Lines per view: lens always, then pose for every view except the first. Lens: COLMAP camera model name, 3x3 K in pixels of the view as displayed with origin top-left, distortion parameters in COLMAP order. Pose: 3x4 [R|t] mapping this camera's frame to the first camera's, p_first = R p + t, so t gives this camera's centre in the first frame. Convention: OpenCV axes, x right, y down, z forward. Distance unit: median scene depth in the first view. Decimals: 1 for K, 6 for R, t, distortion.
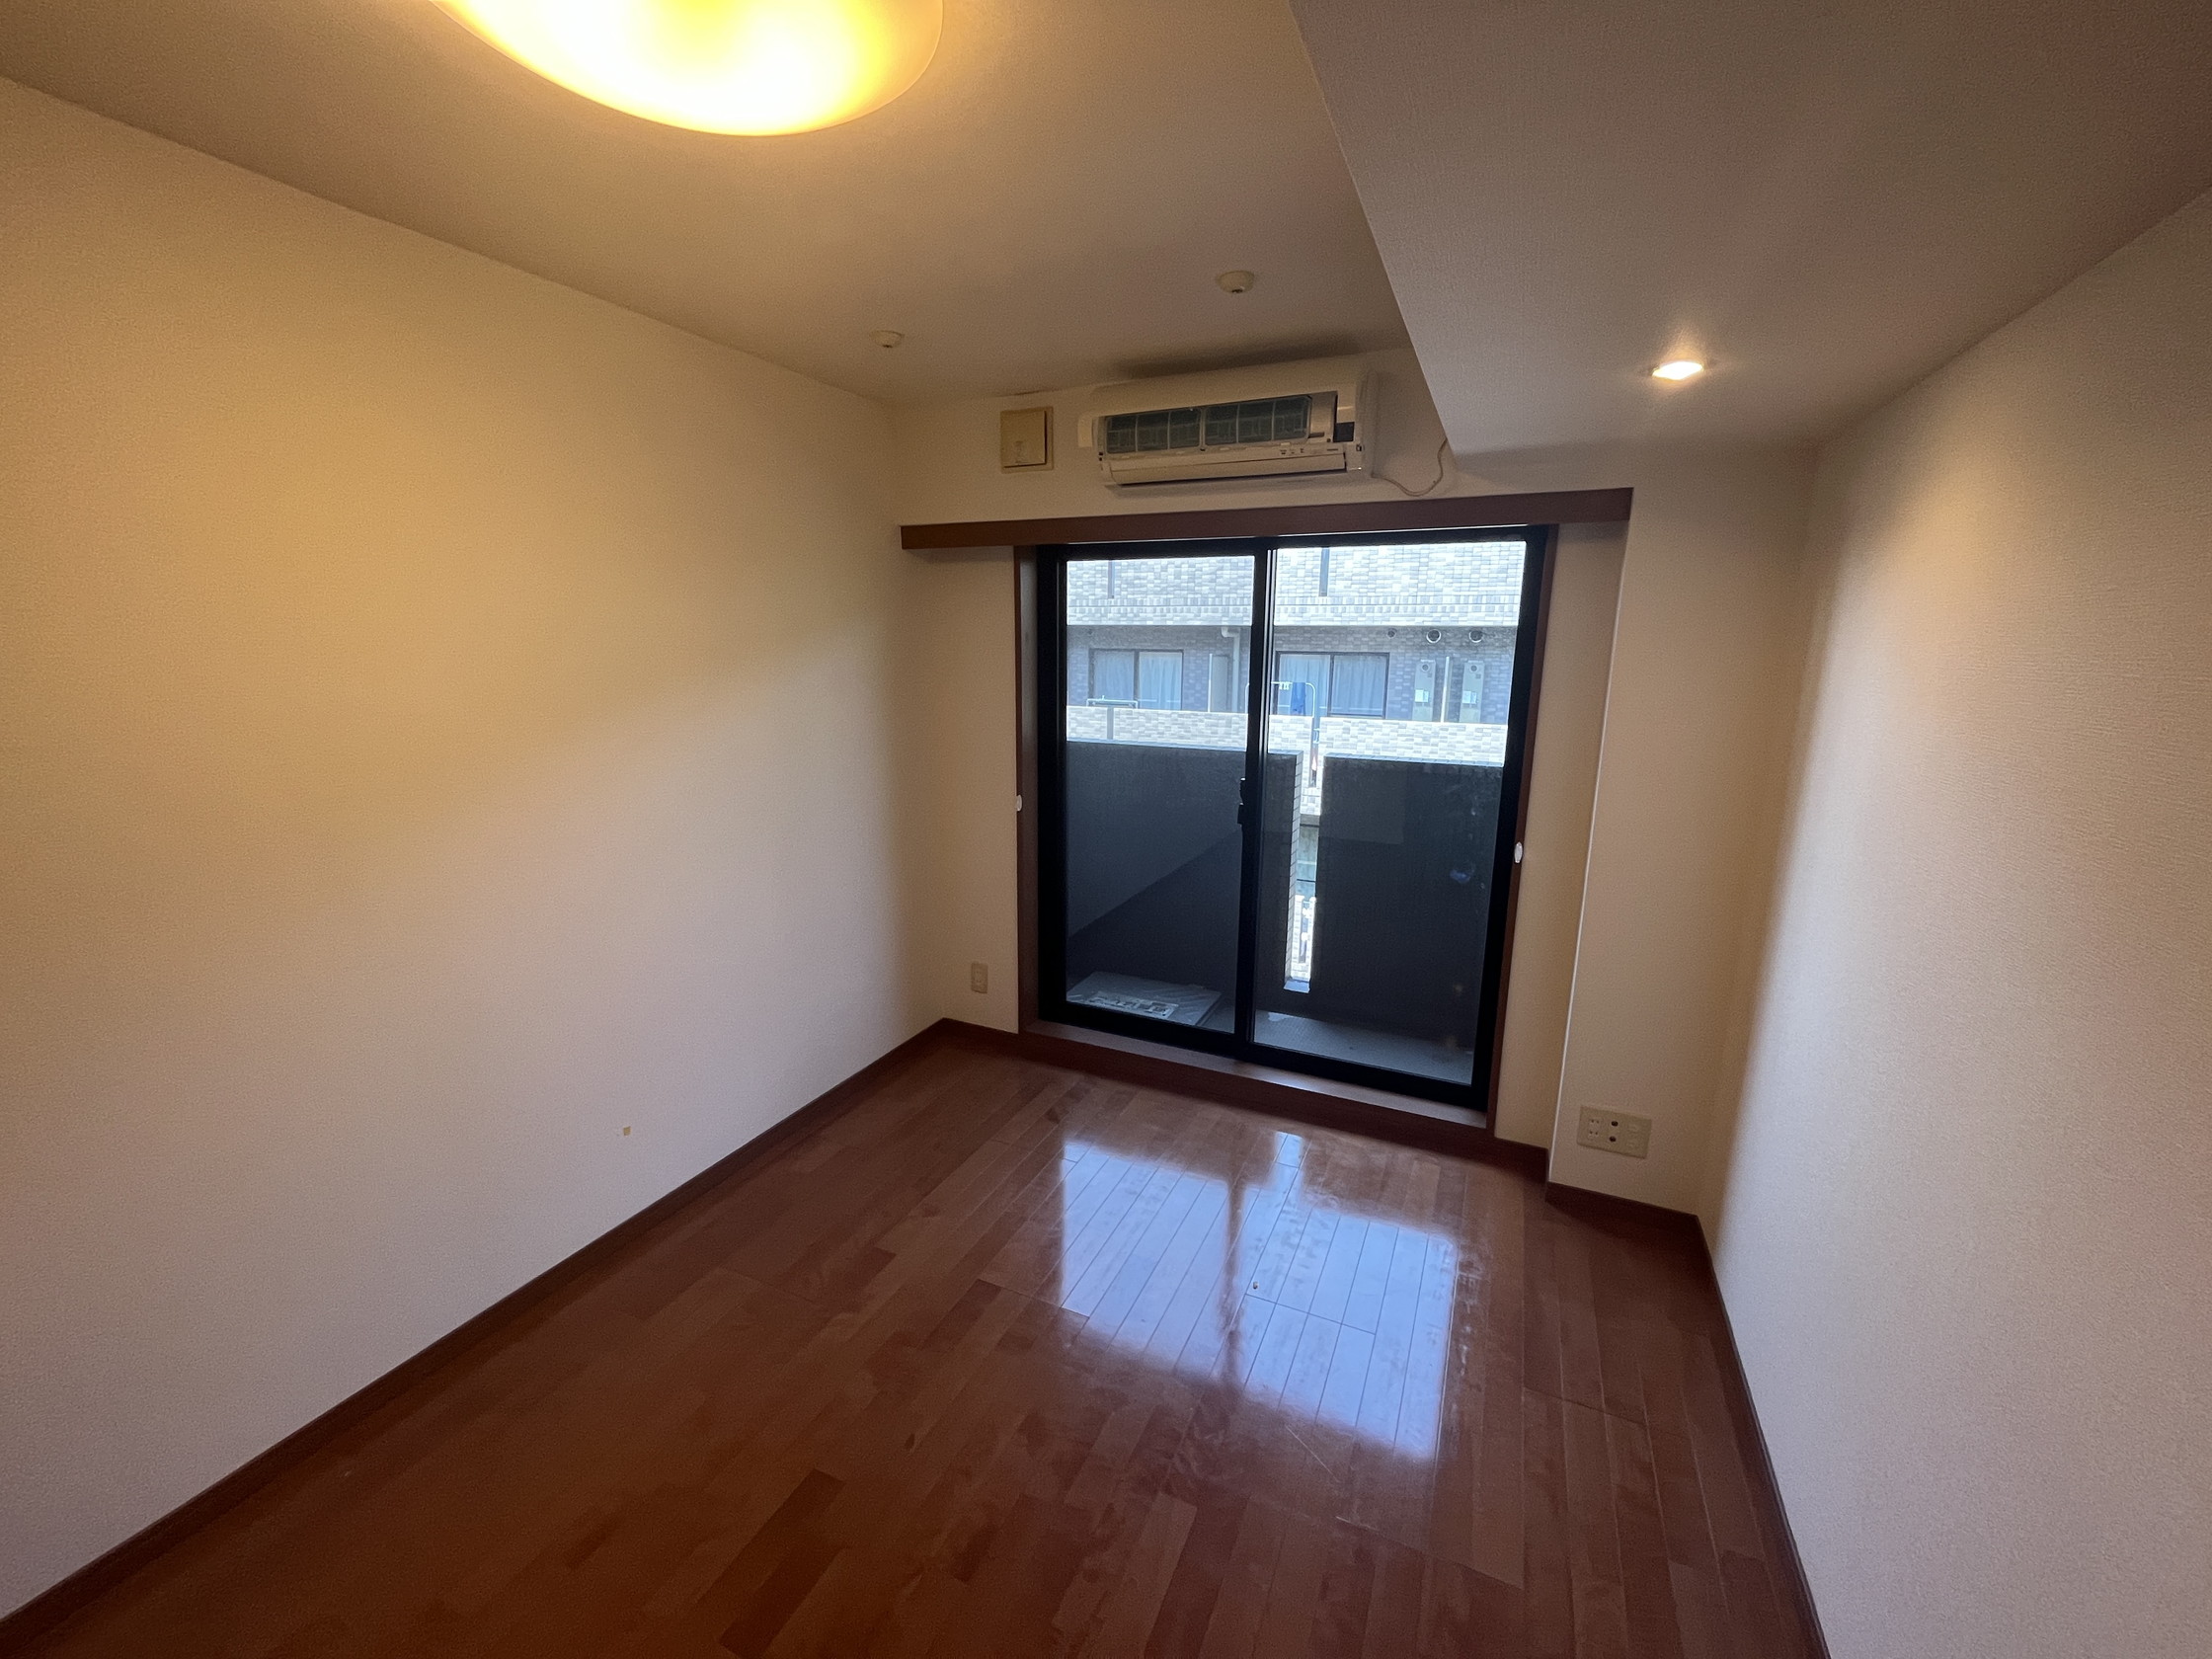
lens RADIAL K [[893.8, 0, 1109.5], [0, 893.8, 817.1], [0, 0, 1]] dist [-0.003461, -0.000006]
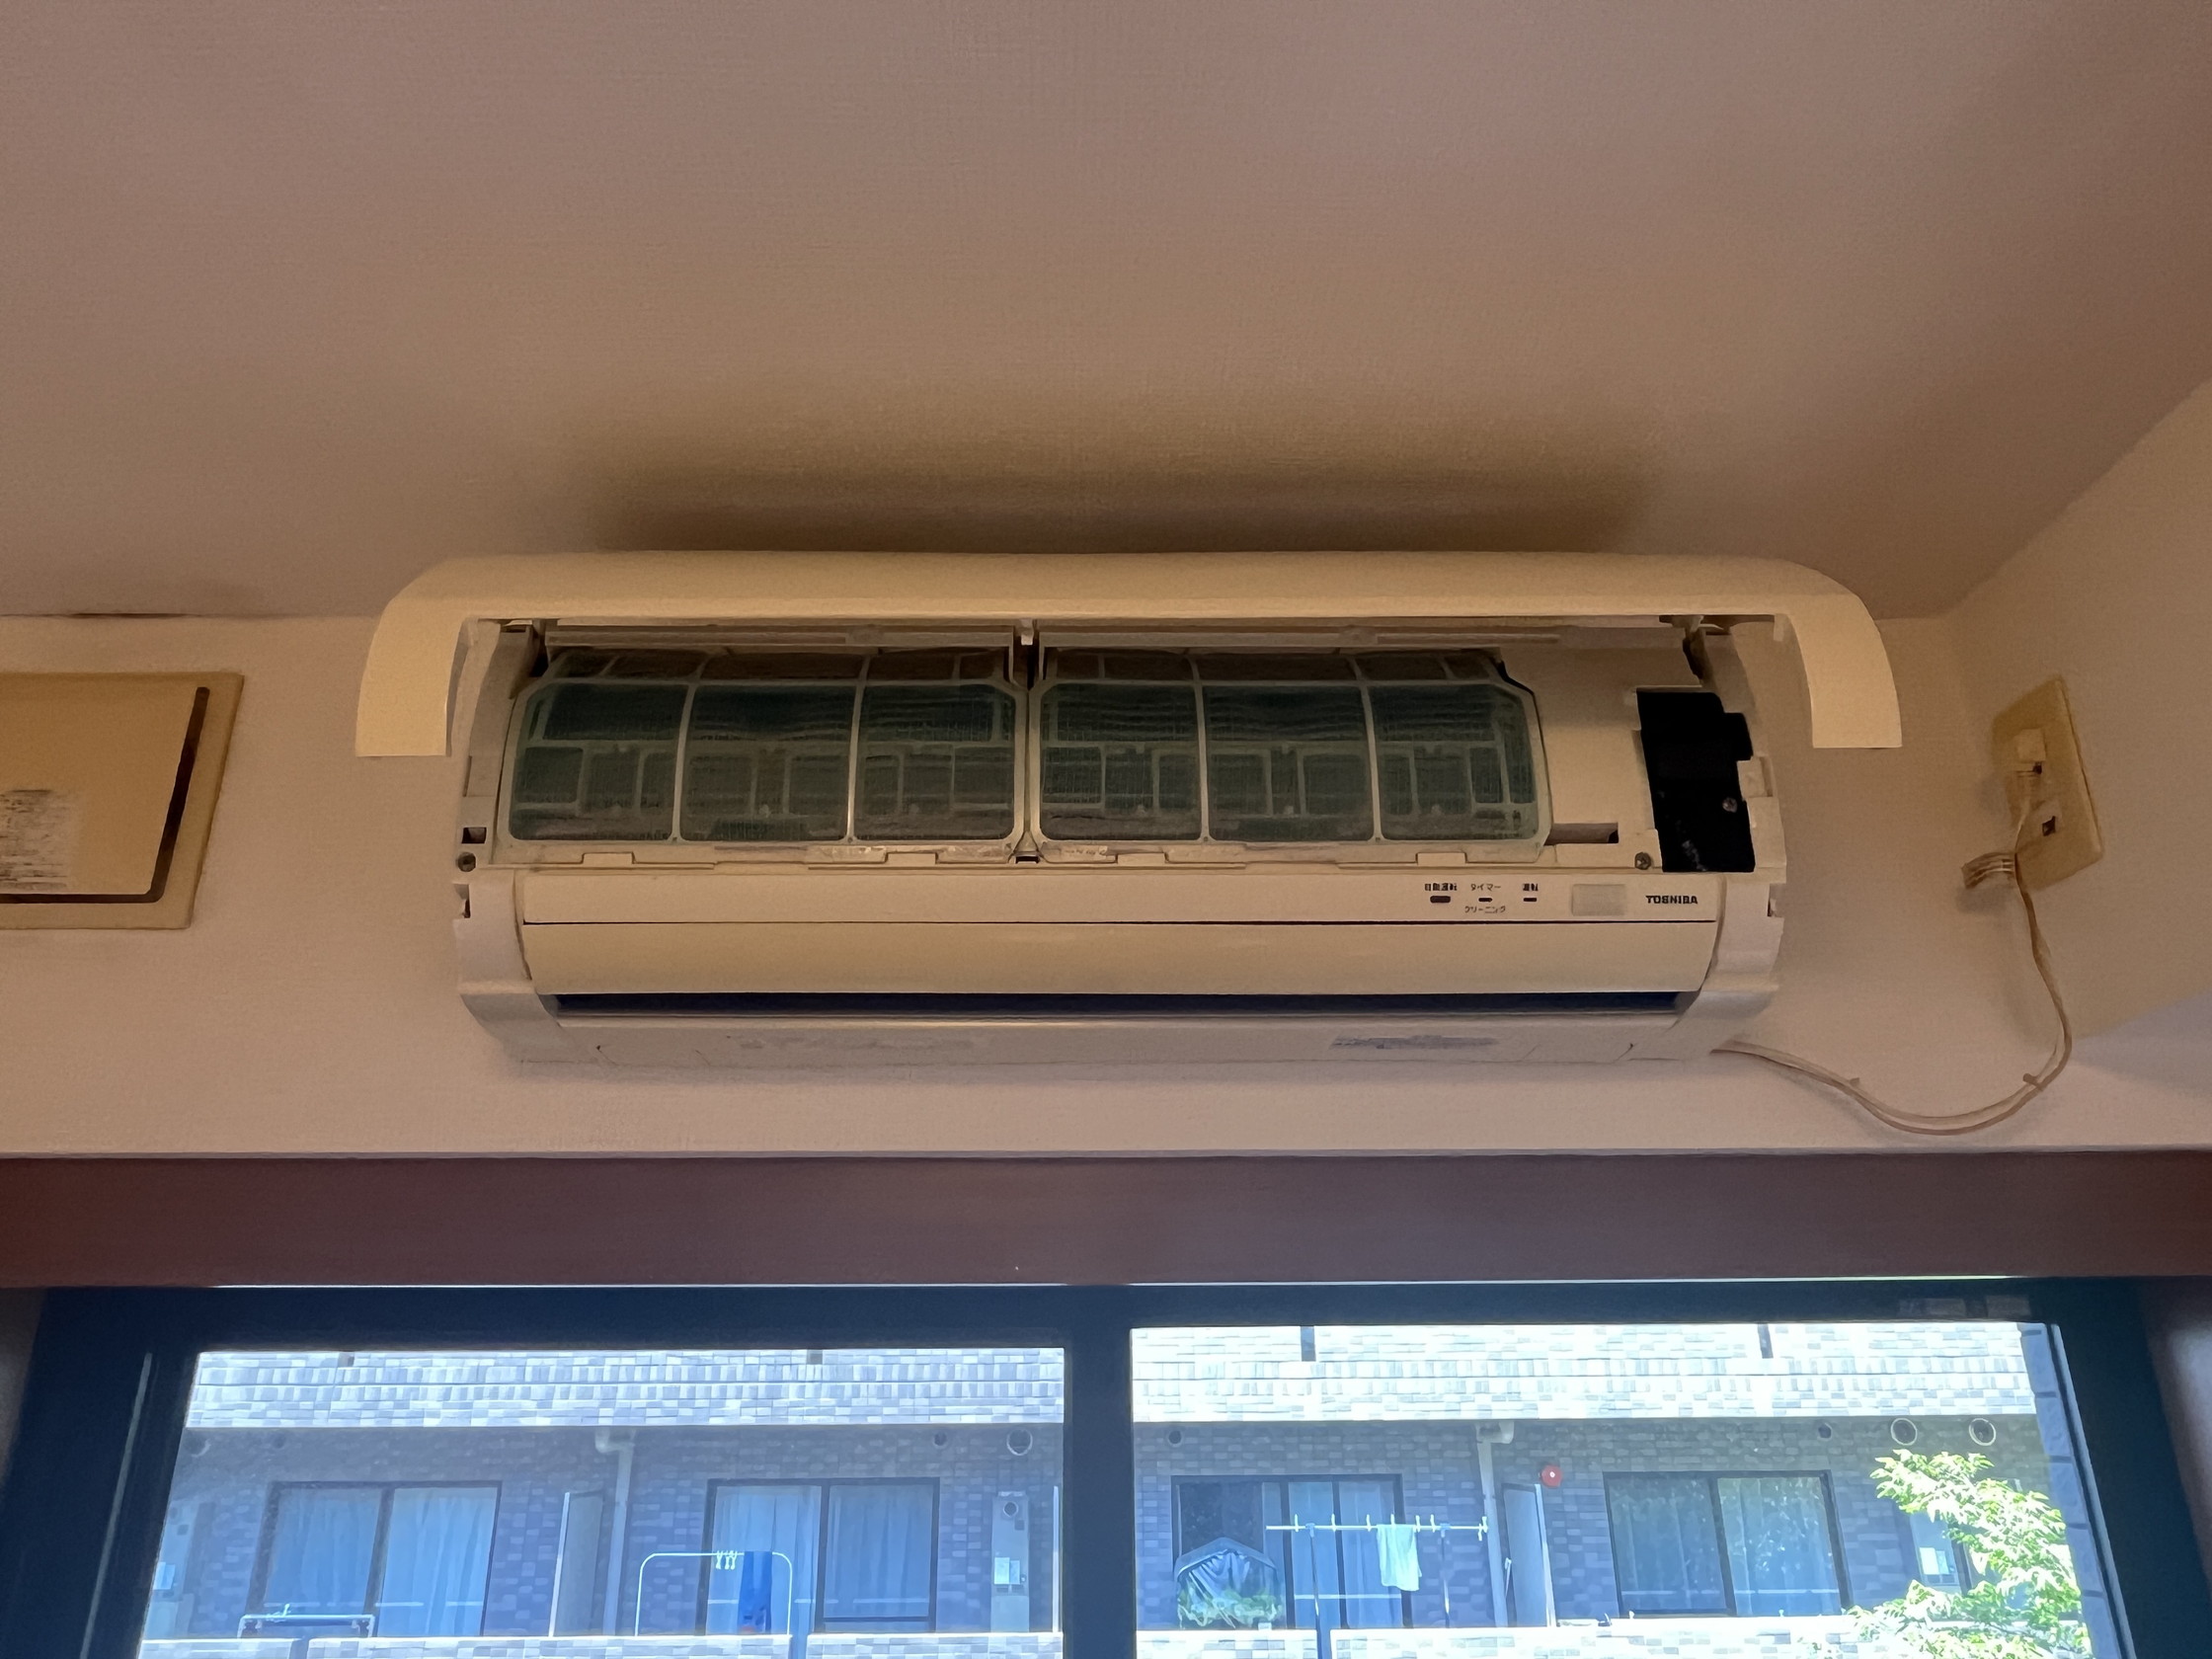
lens RADIAL K [[1507.3, 0, 1093.7], [0, 1507.3, 817.0], [0, 0, 1]] dist [-0.002724, -0.005635]
pose [[0.903287, 0.146316, 0.403316, -0.003990], [0.097742, 0.845151, -0.525515, -0.045636], [-0.417754, 0.514112, 0.749113, 0.140453]]
